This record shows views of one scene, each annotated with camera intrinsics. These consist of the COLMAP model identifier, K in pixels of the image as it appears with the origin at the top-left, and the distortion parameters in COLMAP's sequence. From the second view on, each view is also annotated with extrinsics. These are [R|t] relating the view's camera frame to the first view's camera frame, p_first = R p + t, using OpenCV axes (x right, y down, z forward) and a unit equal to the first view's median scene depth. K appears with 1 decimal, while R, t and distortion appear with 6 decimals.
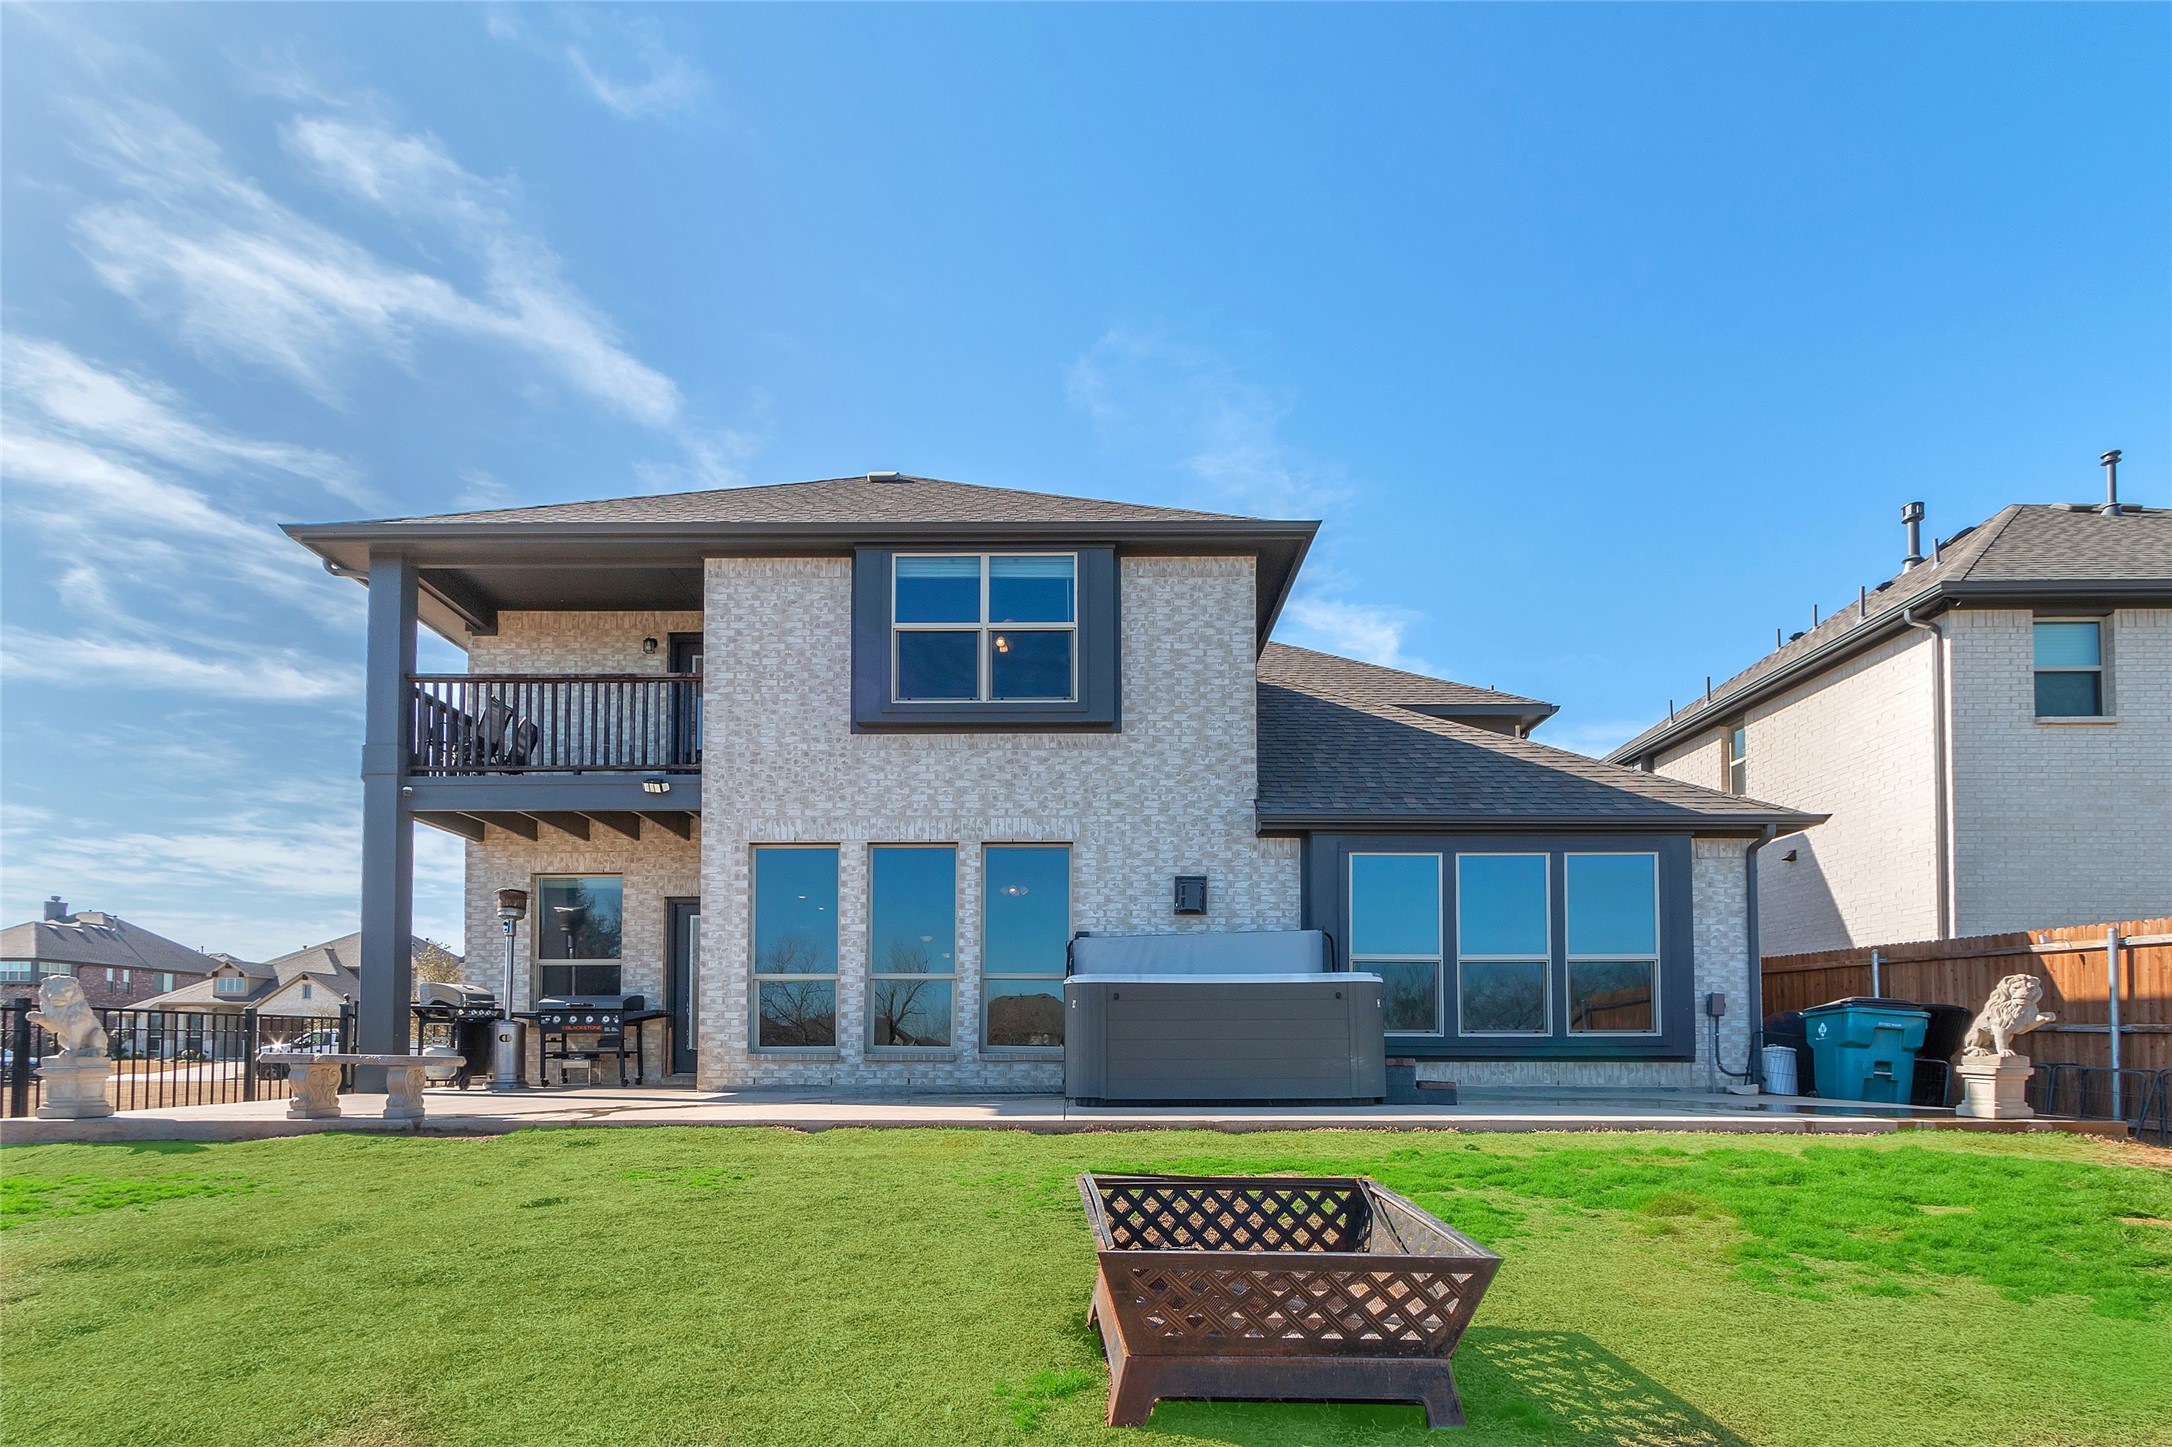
lens RADIAL K [[1030.2, 0, 1085.7], [0, 1030.2, 941.8], [0, 0, 1]] dist [-0.001073, -0.000631]
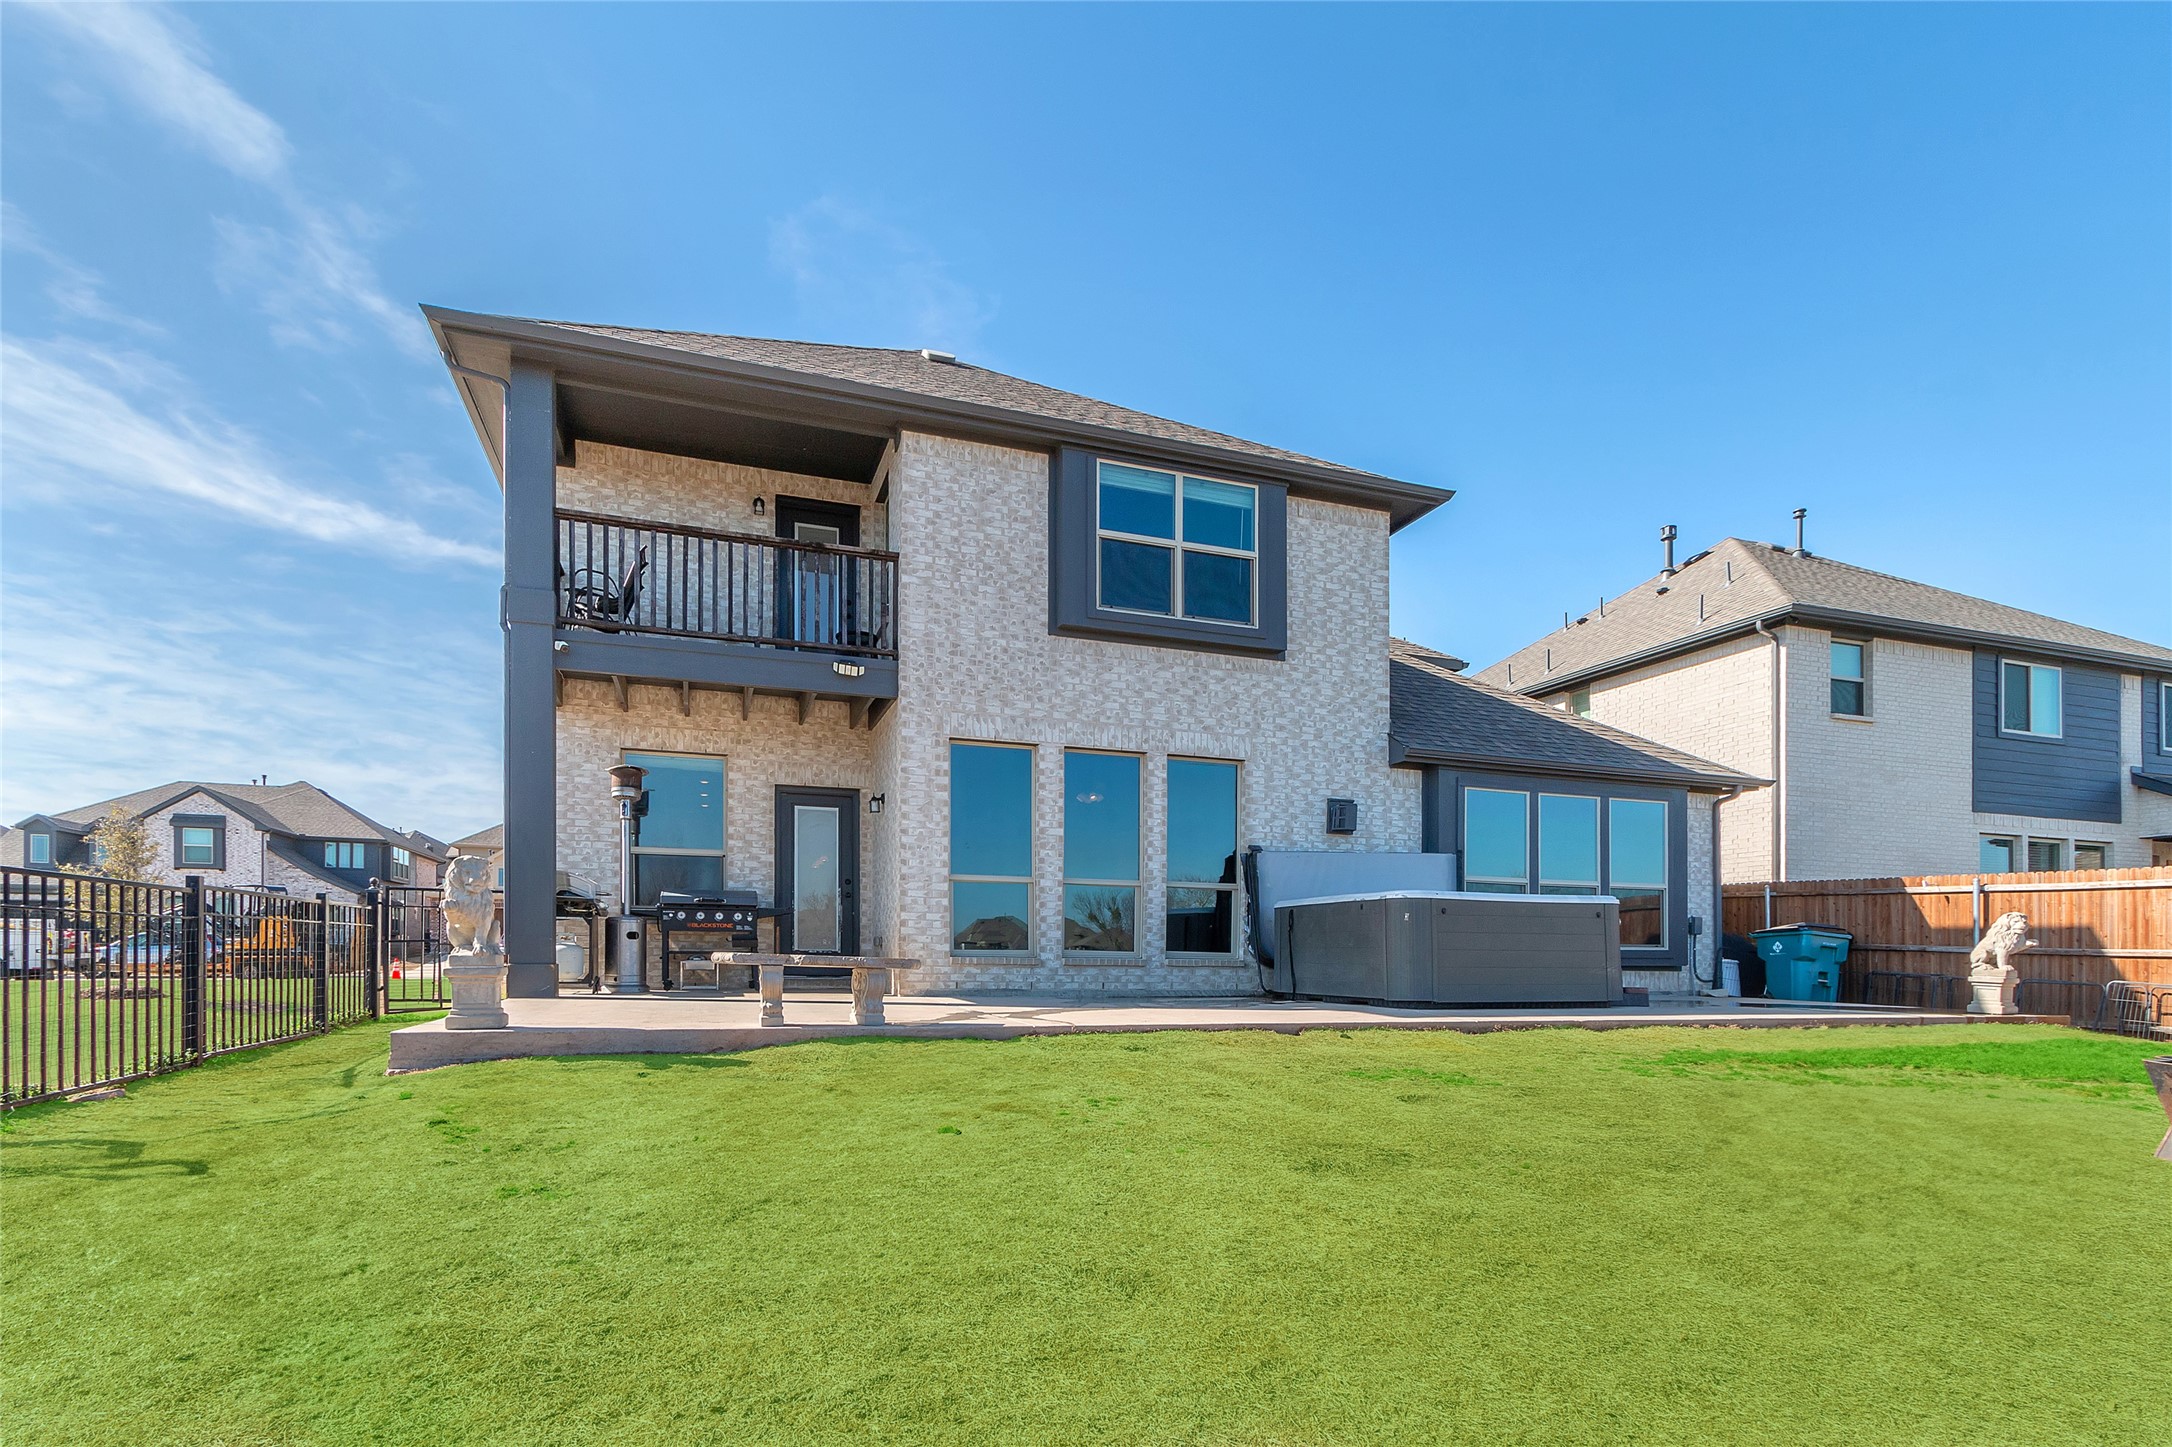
lens RADIAL K [[1037.6, 0, 1083.2], [0, 1037.6, 864.5], [0, 0, 1]] dist [-0.000254, 0.000162]
pose [[0.947161, 0.038881, 0.318393, -0.502684], [-0.045187, 0.998901, 0.012440, 0.004400], [-0.317559, -0.026170, 0.947877, 0.039713]]
